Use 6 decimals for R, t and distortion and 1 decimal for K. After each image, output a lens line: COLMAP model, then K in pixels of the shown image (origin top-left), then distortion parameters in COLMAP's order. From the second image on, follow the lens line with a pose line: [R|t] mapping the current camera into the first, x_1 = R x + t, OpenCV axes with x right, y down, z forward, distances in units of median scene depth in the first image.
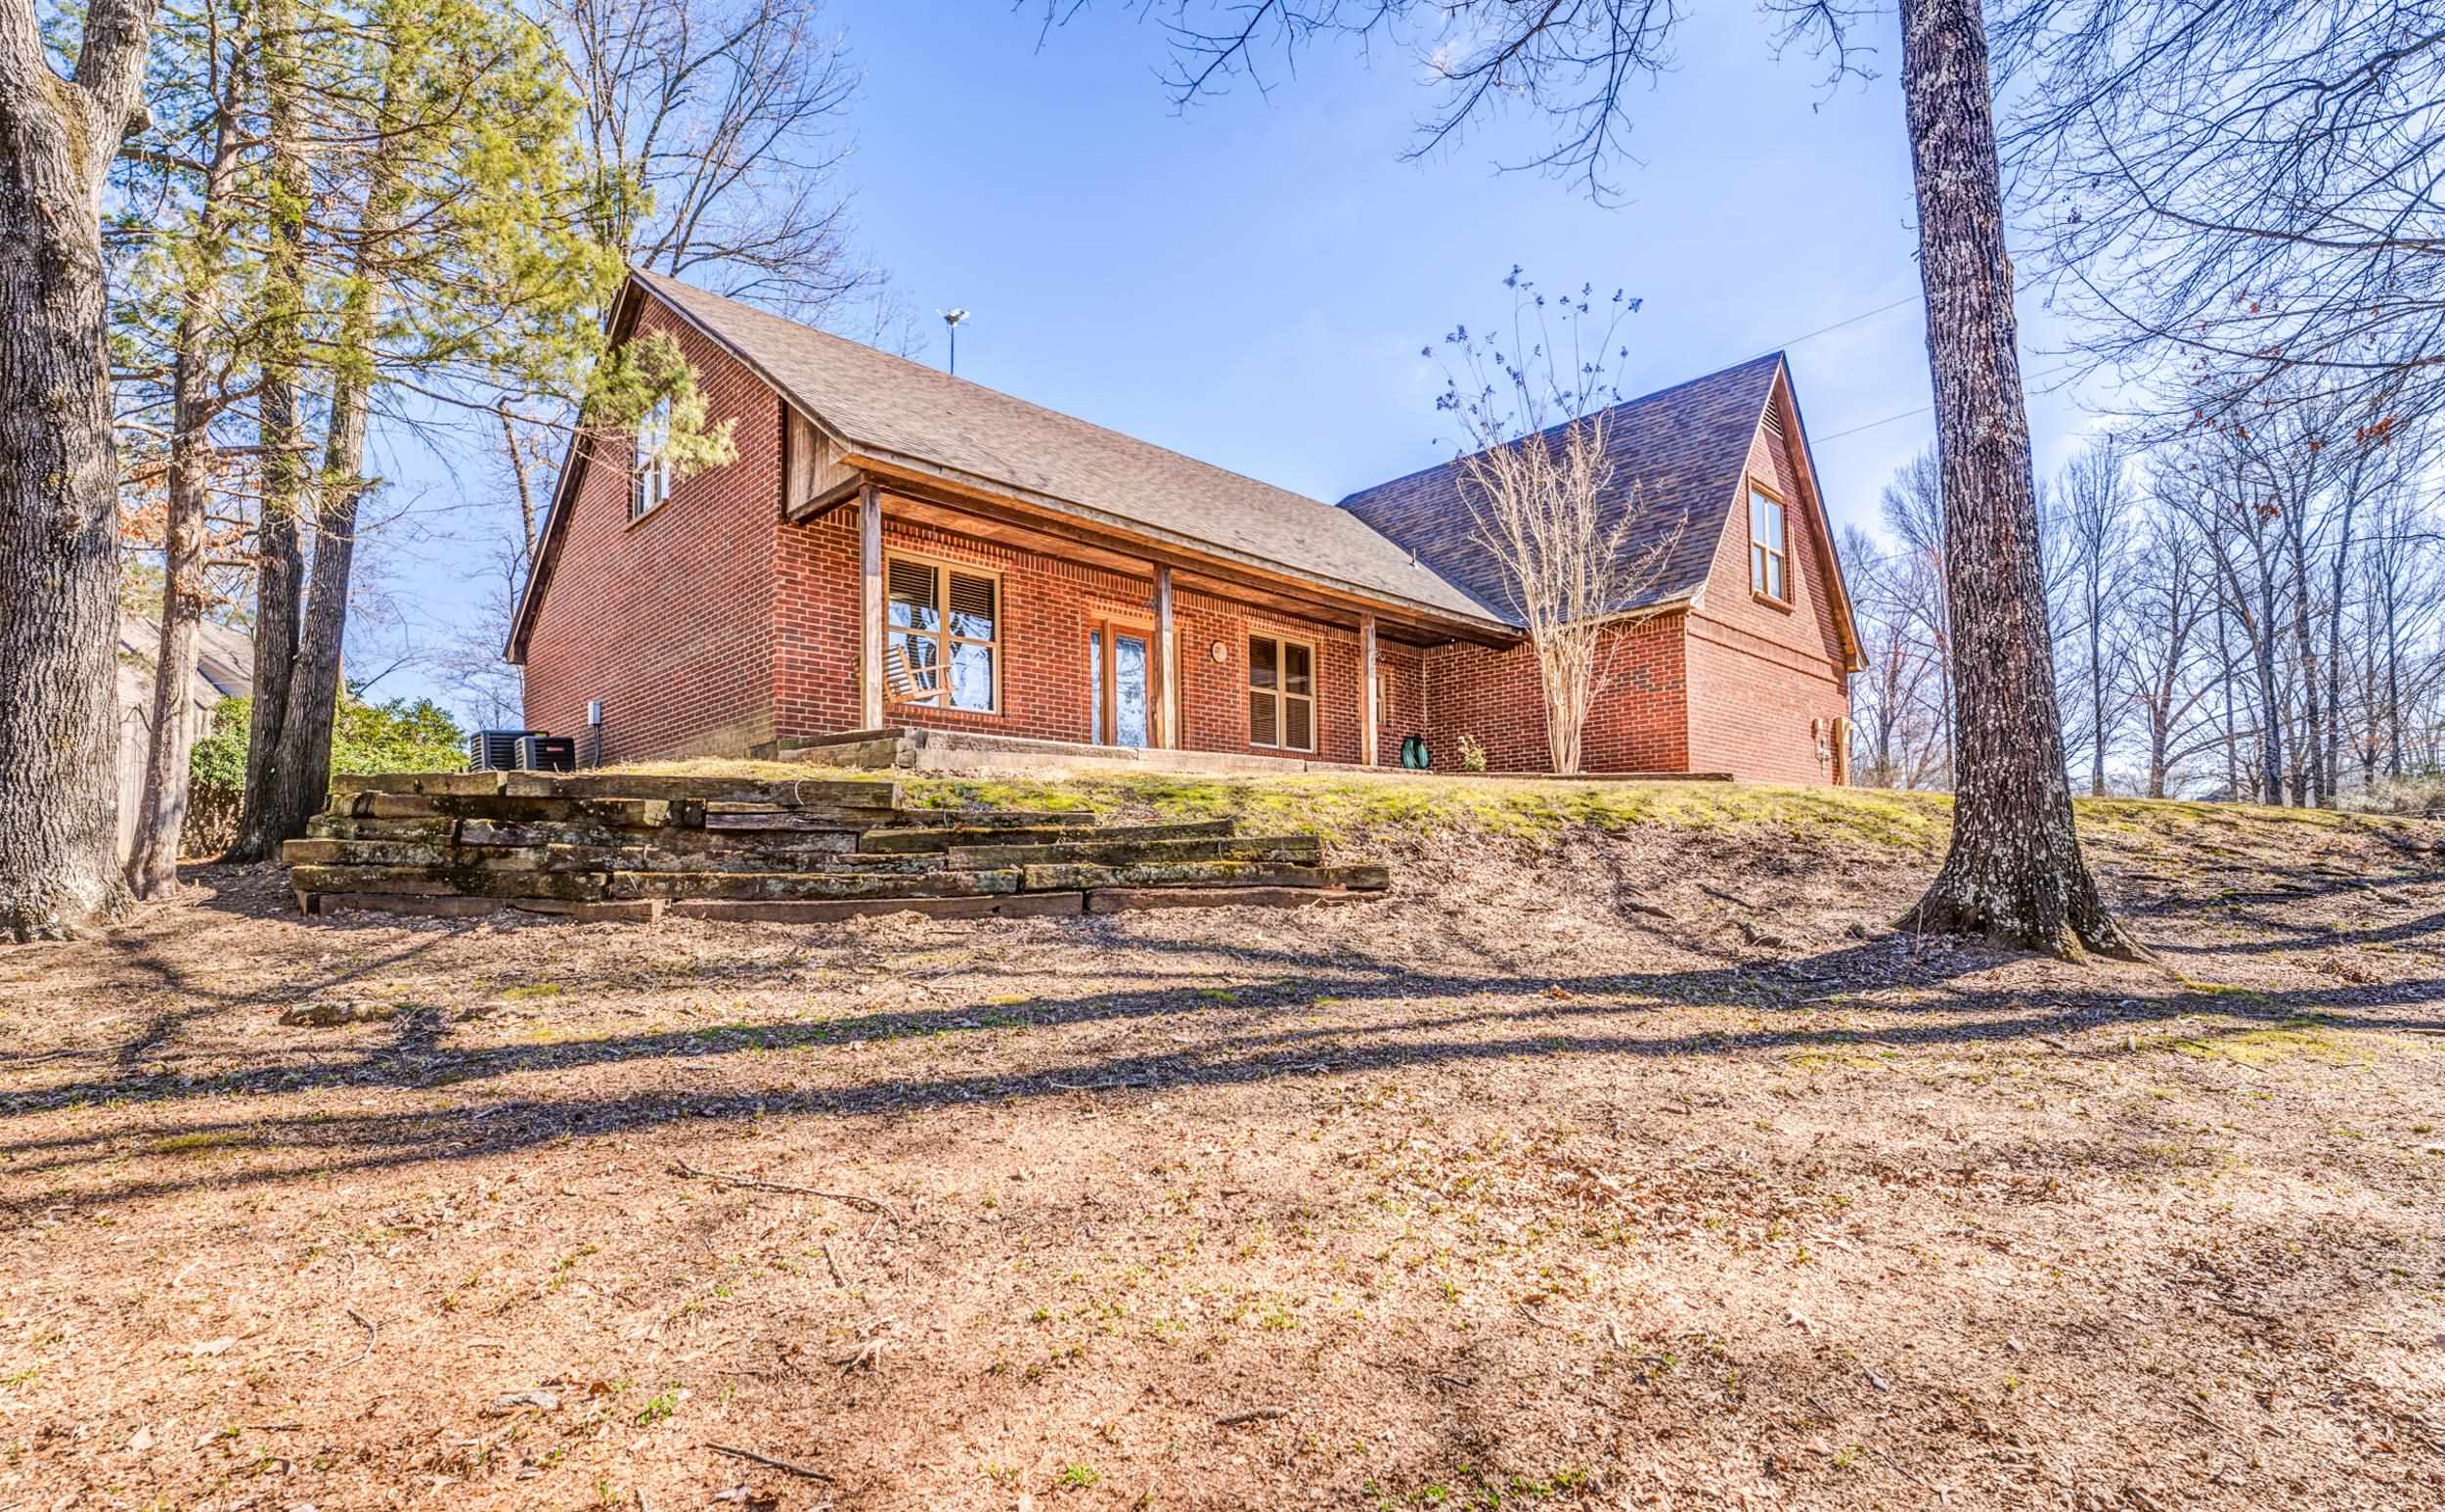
lens RADIAL K [[1149.4, 0, 1240.7], [0, 1149.4, 828.7], [0, 0, 1]] dist [-0.004434, -0.000298]
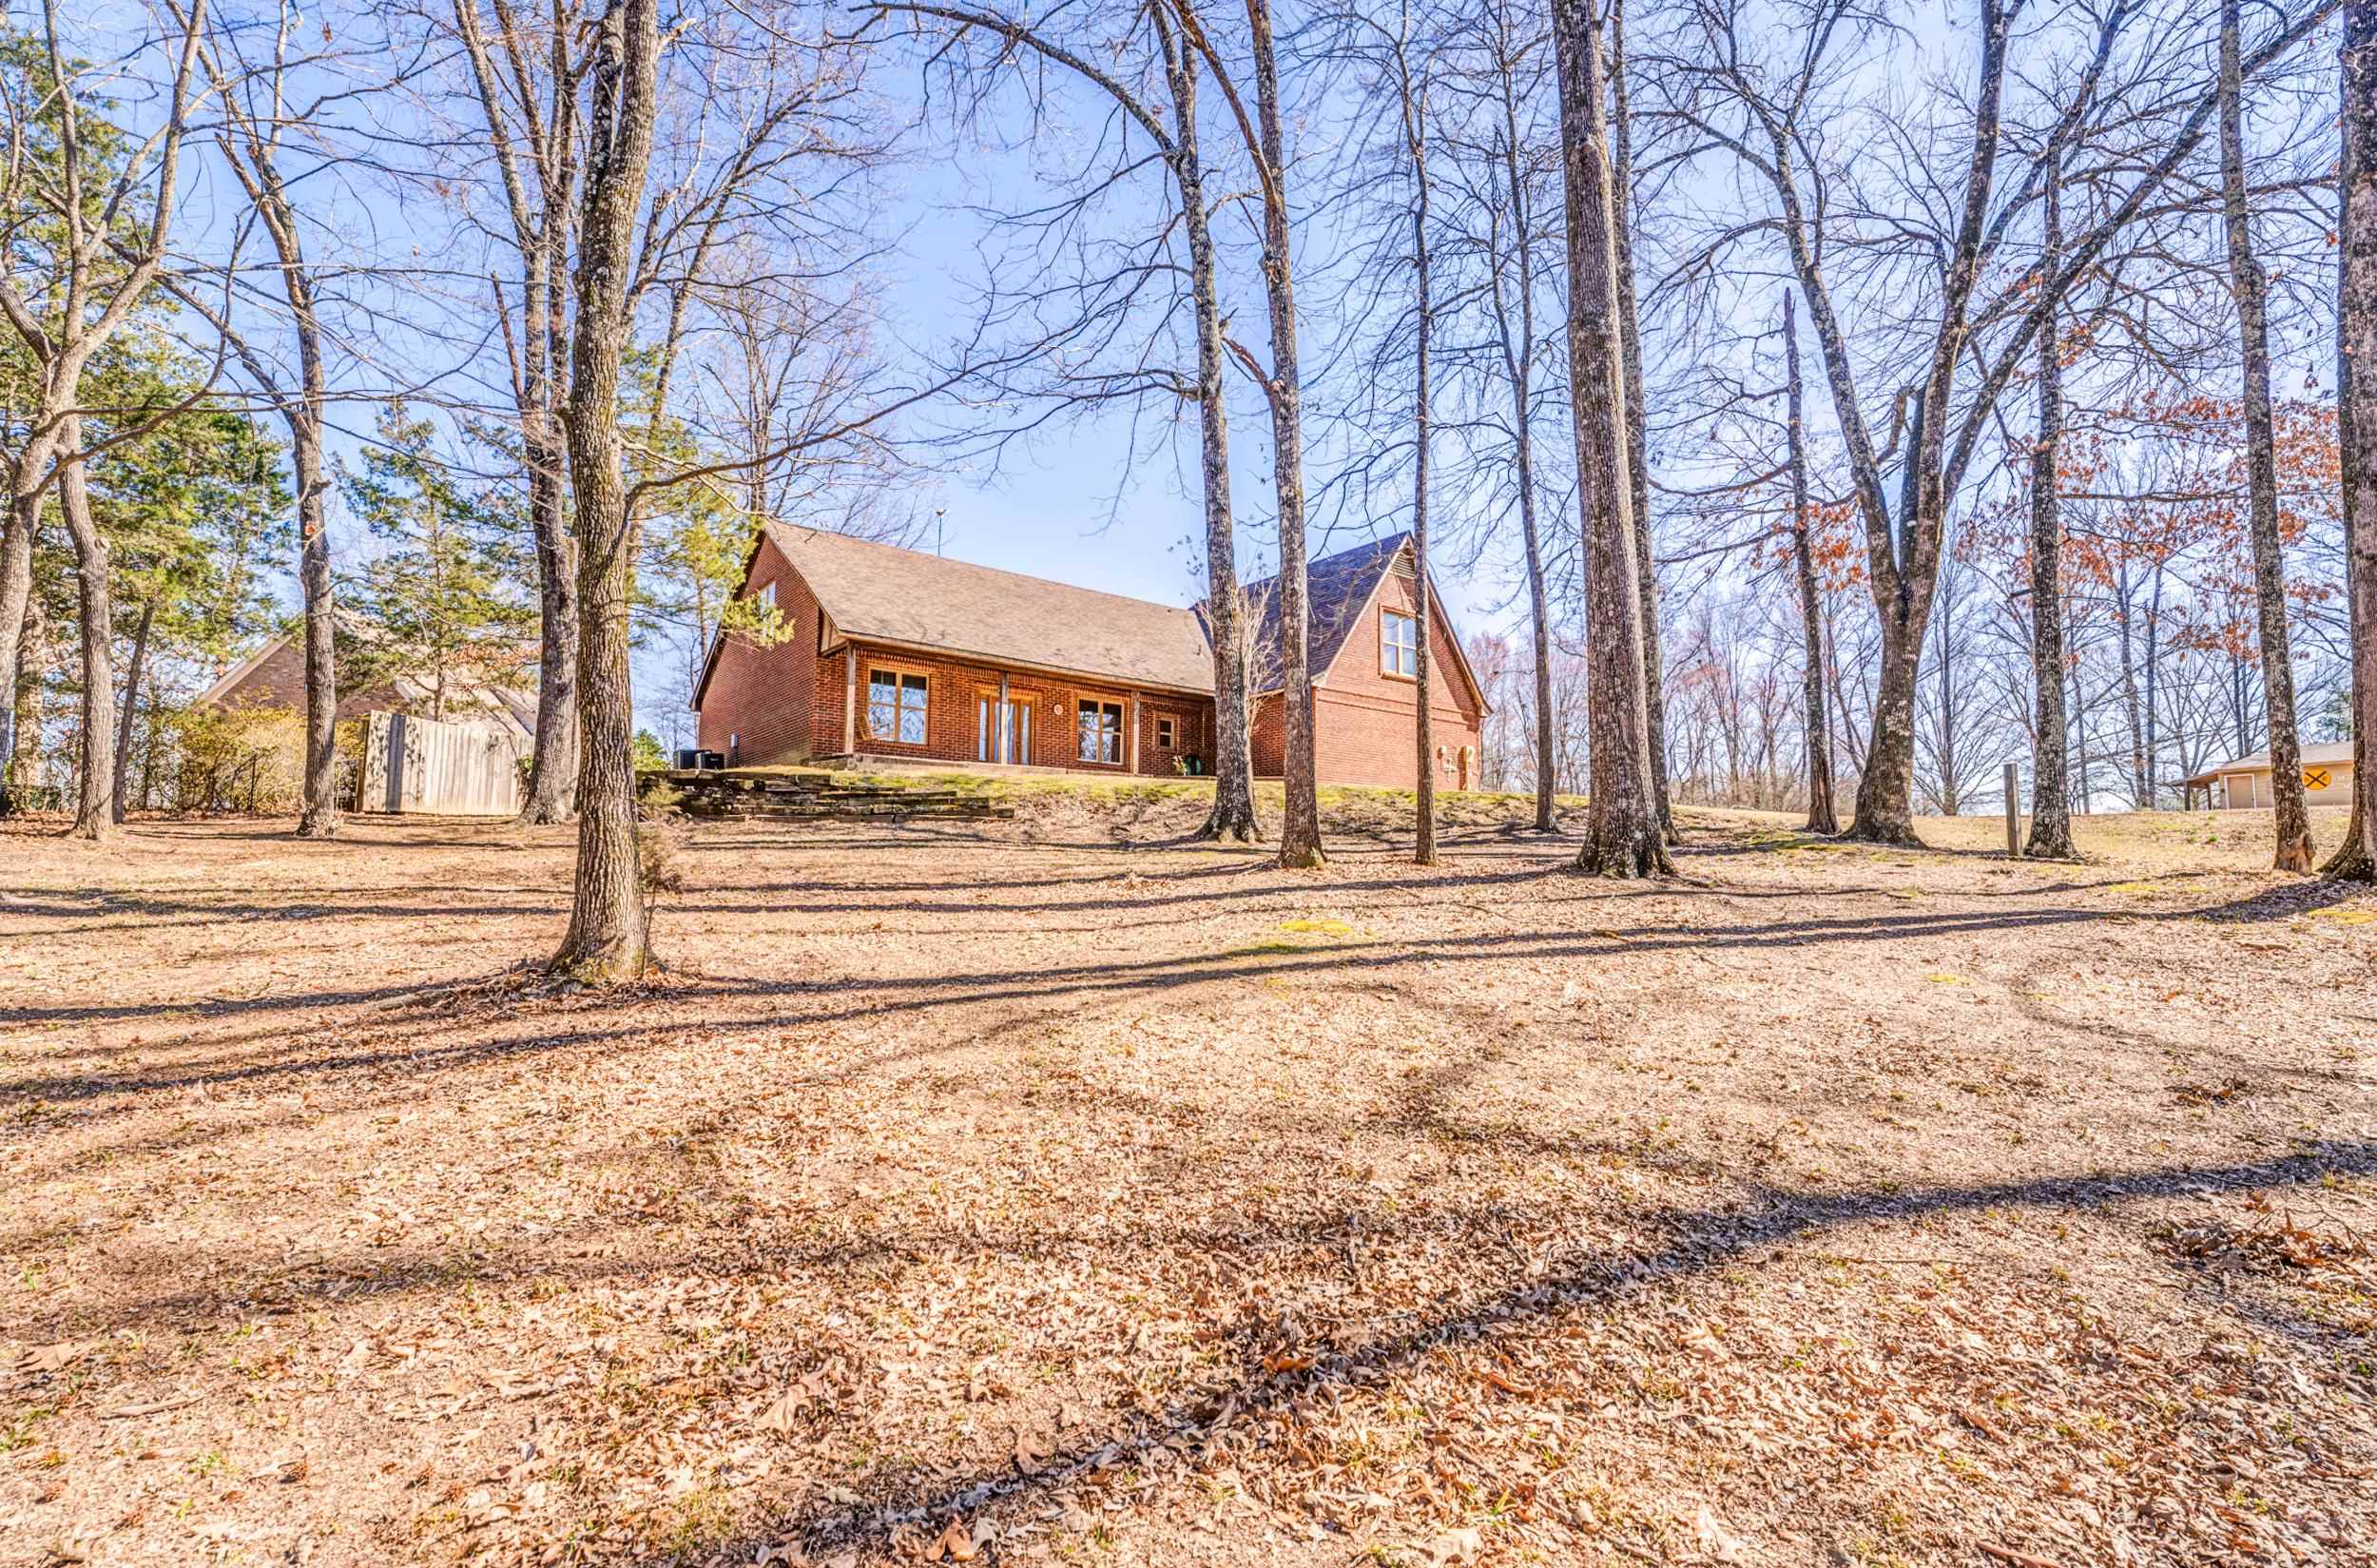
lens RADIAL K [[1027.1, 0, 1191.2], [0, 1027.1, 784.4], [0, 0, 1]] dist [0.002667, 0.000078]
pose [[0.994849, 0.011798, -0.100675, 0.562497], [-0.016227, 0.998931, -0.043289, 0.052387], [0.100056, 0.044700, 0.993977, -0.954278]]
